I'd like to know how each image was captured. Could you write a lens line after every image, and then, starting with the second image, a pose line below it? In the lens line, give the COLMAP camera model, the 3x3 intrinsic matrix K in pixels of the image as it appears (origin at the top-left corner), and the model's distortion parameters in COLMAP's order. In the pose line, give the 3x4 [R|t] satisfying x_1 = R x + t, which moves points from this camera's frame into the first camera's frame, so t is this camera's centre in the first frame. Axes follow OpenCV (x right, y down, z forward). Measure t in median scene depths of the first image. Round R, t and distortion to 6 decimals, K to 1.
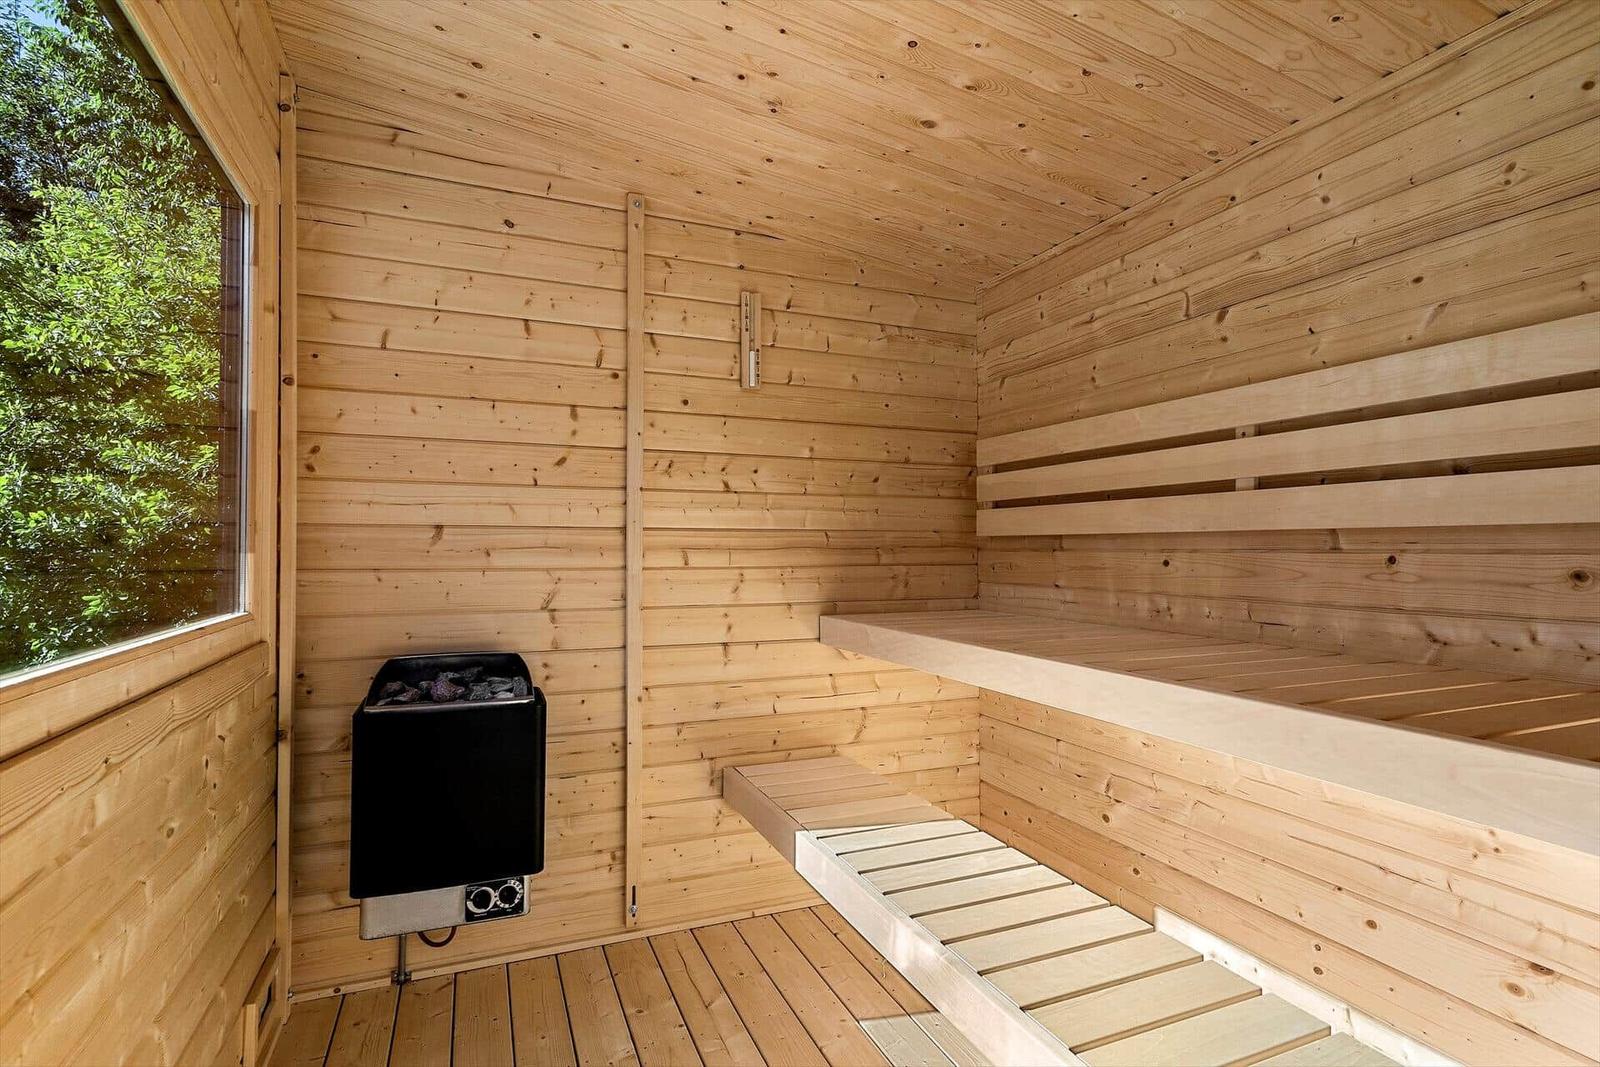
lens RADIAL K [[770.8, 0, 800.0], [0, 770.8, 533.5], [0, 0, 1]] dist [0.000181, 0.000050]
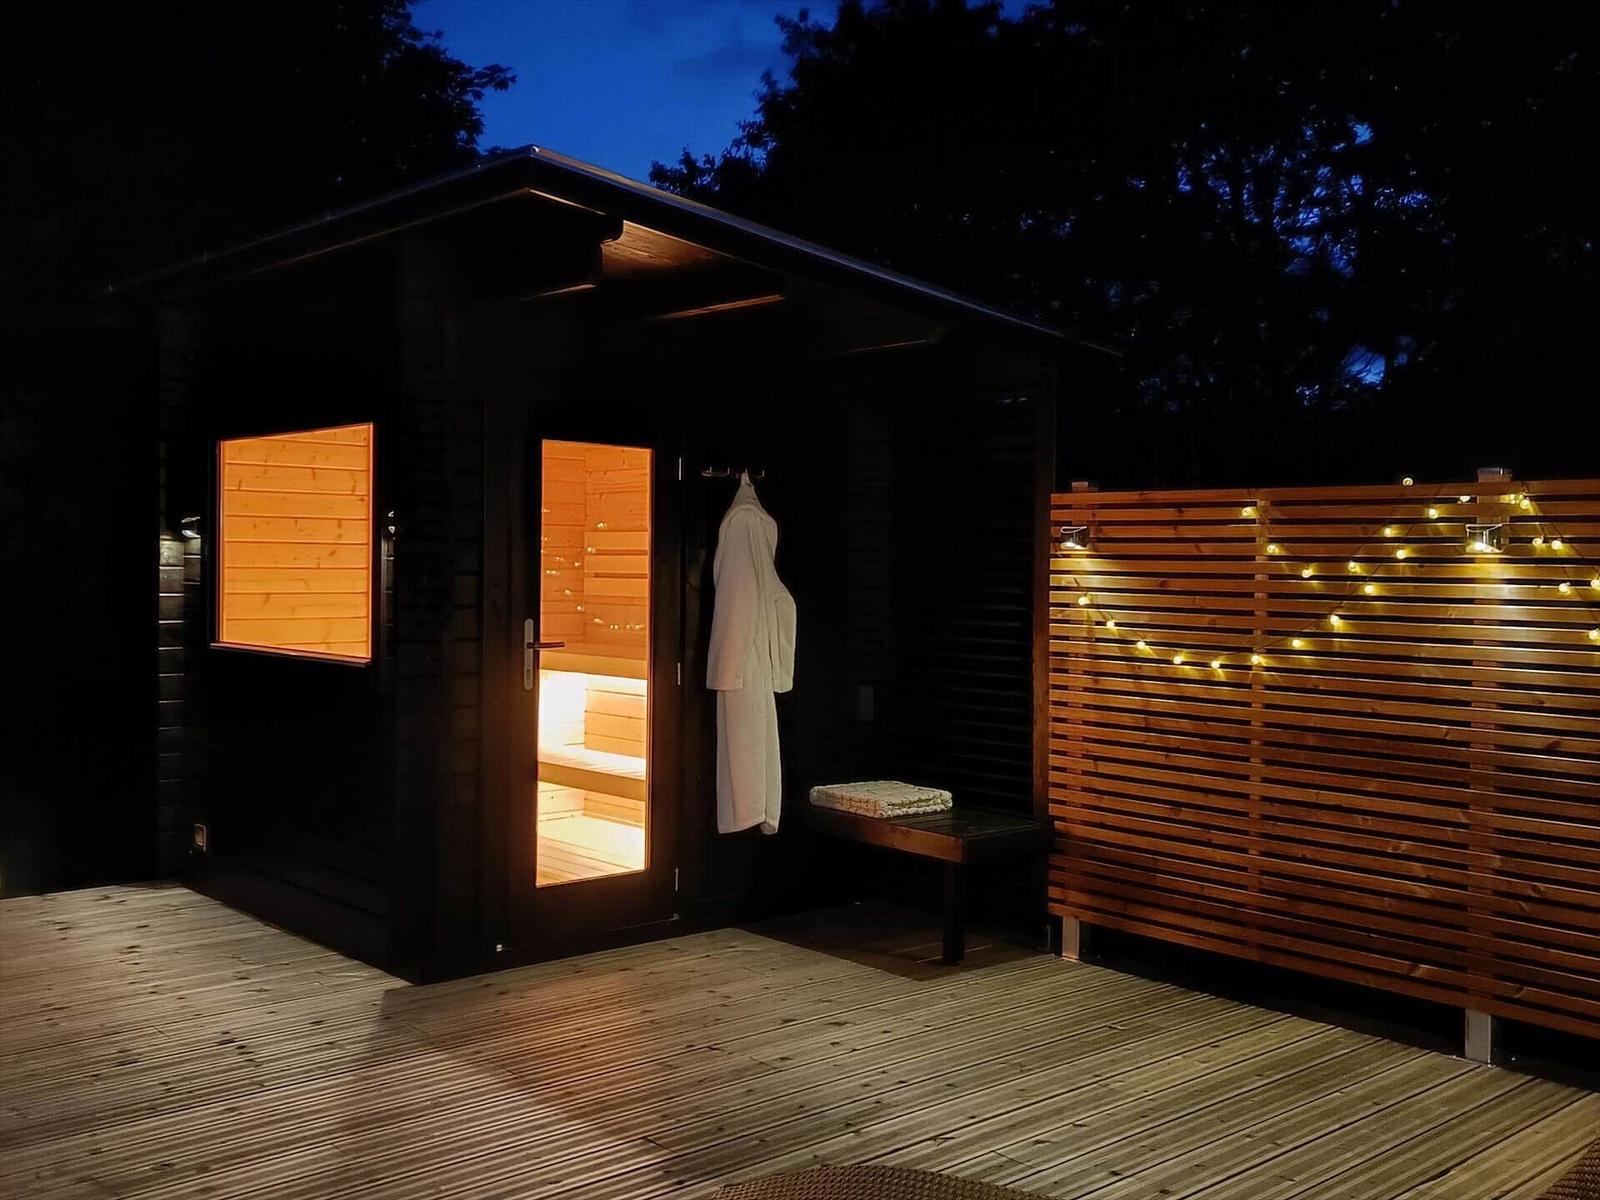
lens RADIAL K [[1555.4, 0, 800.0], [0, 1555.4, 600.0], [0, 0, 1]] dist [0.005228, 0.004593]
pose [[0.944269, 0.005314, 0.329131, -0.458288], [-0.020998, 0.998806, 0.044118, -0.161185], [-0.328504, -0.048571, 0.943253, -2.476235]]
